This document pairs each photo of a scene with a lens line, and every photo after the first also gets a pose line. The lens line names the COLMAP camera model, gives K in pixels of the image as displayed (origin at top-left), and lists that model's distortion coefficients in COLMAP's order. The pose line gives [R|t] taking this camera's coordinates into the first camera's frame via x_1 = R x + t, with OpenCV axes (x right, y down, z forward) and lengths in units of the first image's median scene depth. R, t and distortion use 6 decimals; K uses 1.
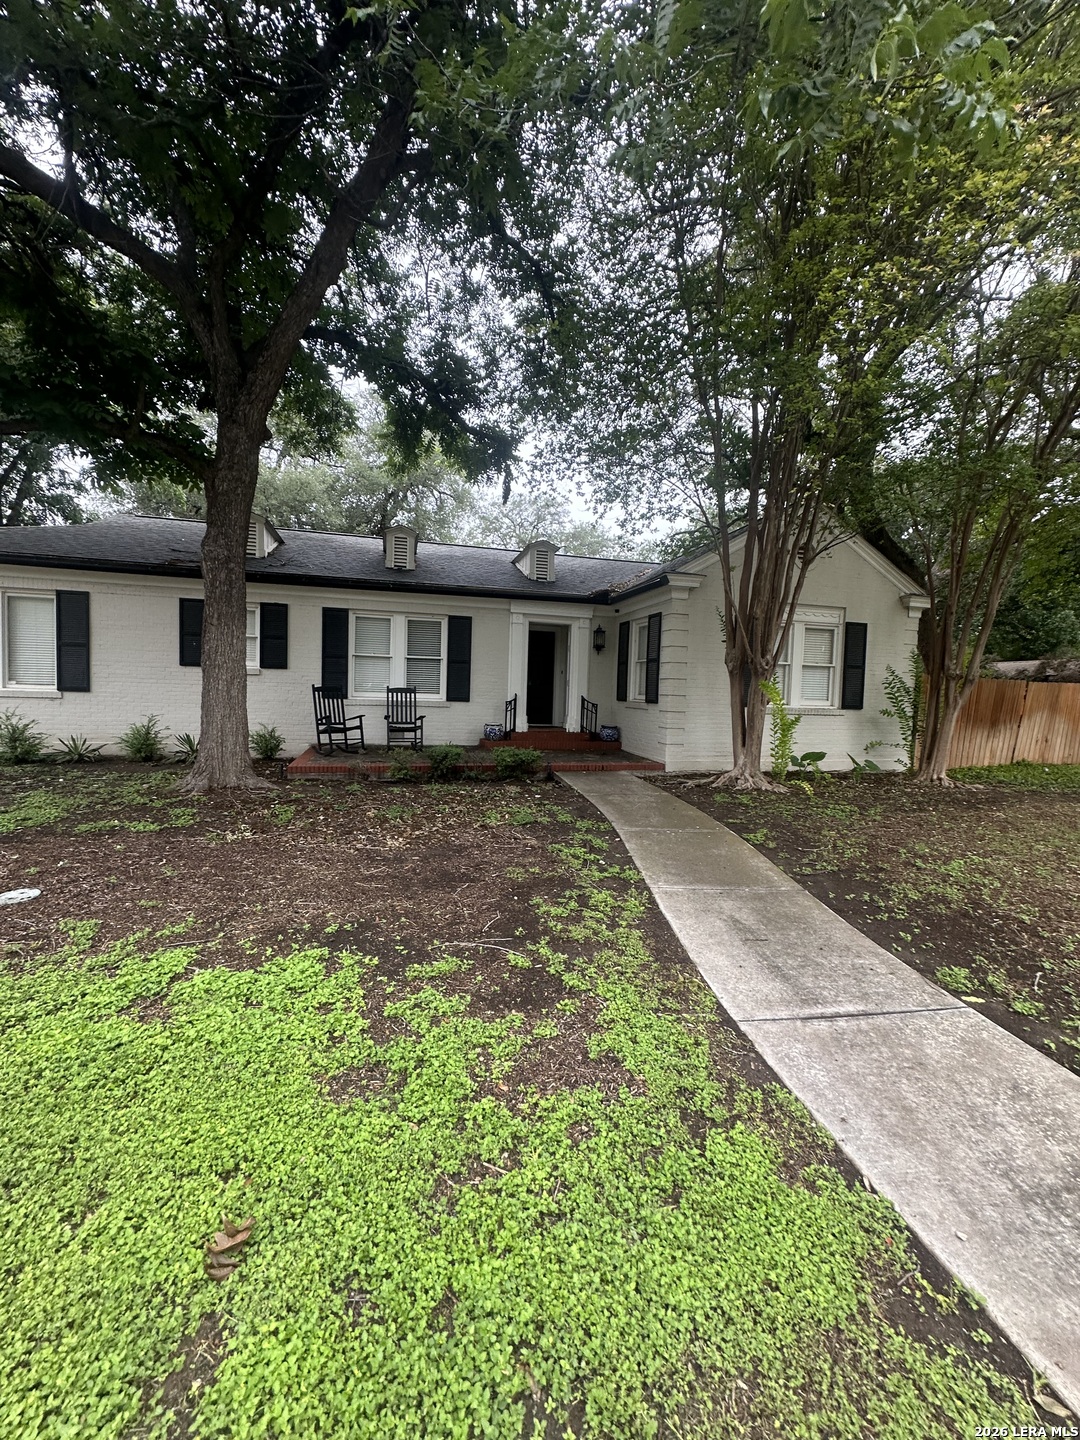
lens RADIAL K [[573.4, 0, 542.3], [0, 573.4, 719.9], [0, 0, 1]] dist [-0.004124, -0.000003]
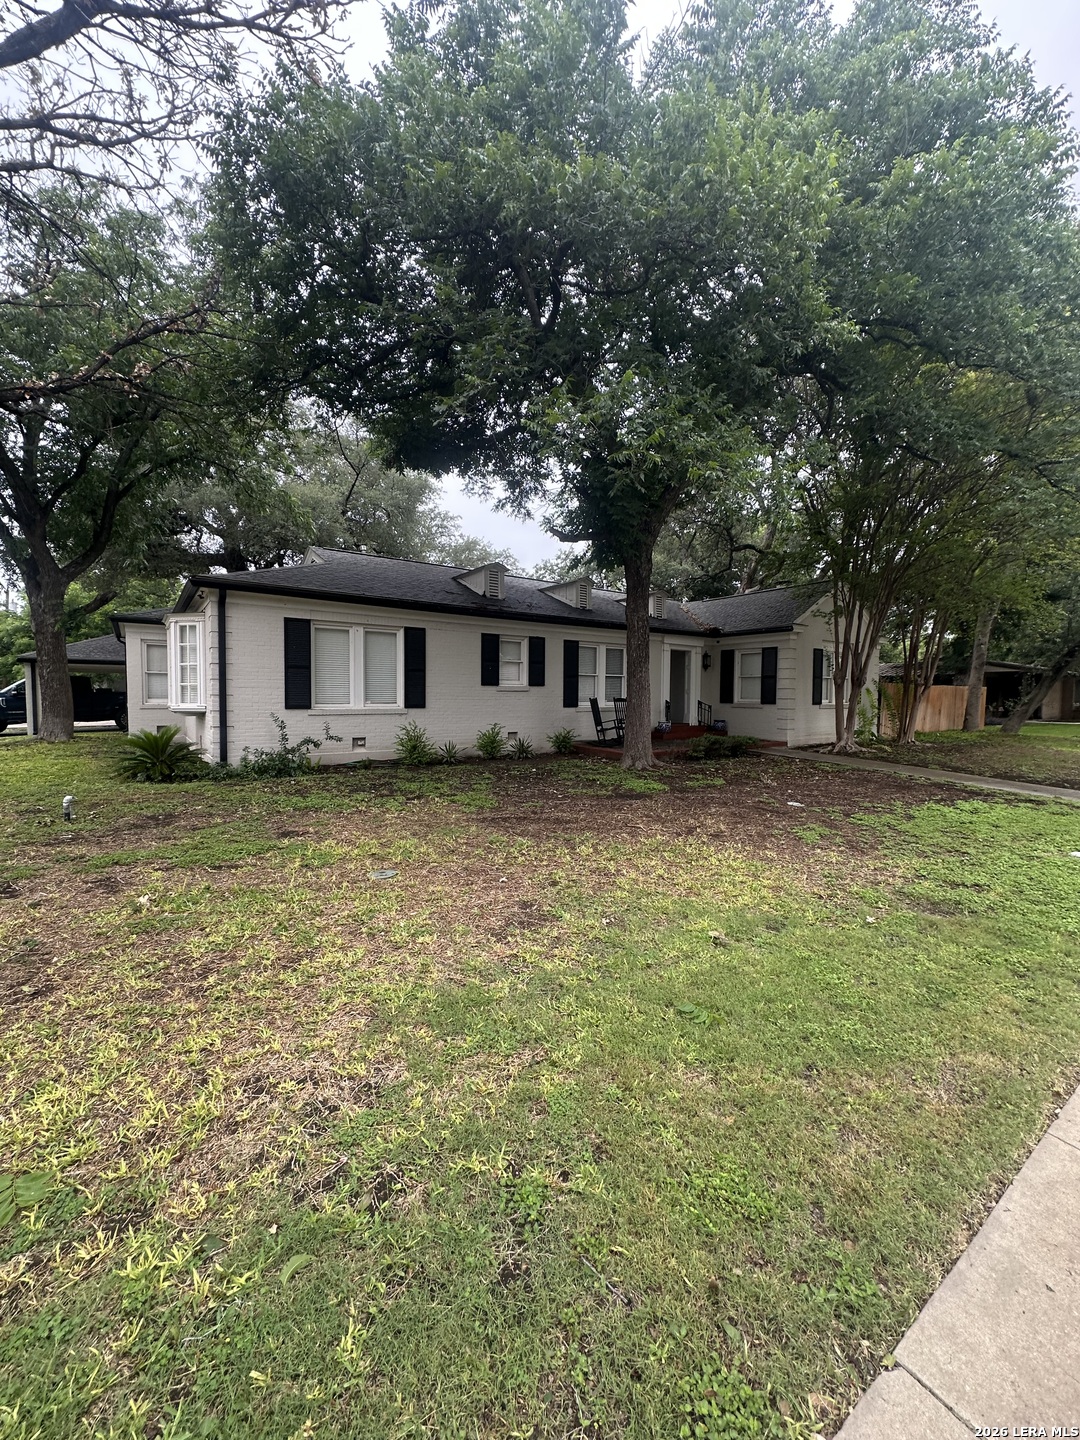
lens RADIAL K [[573.4, 0, 536.6], [0, 573.4, 721.4], [0, 0, 1]] dist [-0.004124, -0.000003]
pose [[0.937332, -0.039013, 0.346246, -0.837585], [0.038748, 0.999219, 0.007690, -0.016390], [-0.346276, 0.006208, 0.938112, -0.217991]]
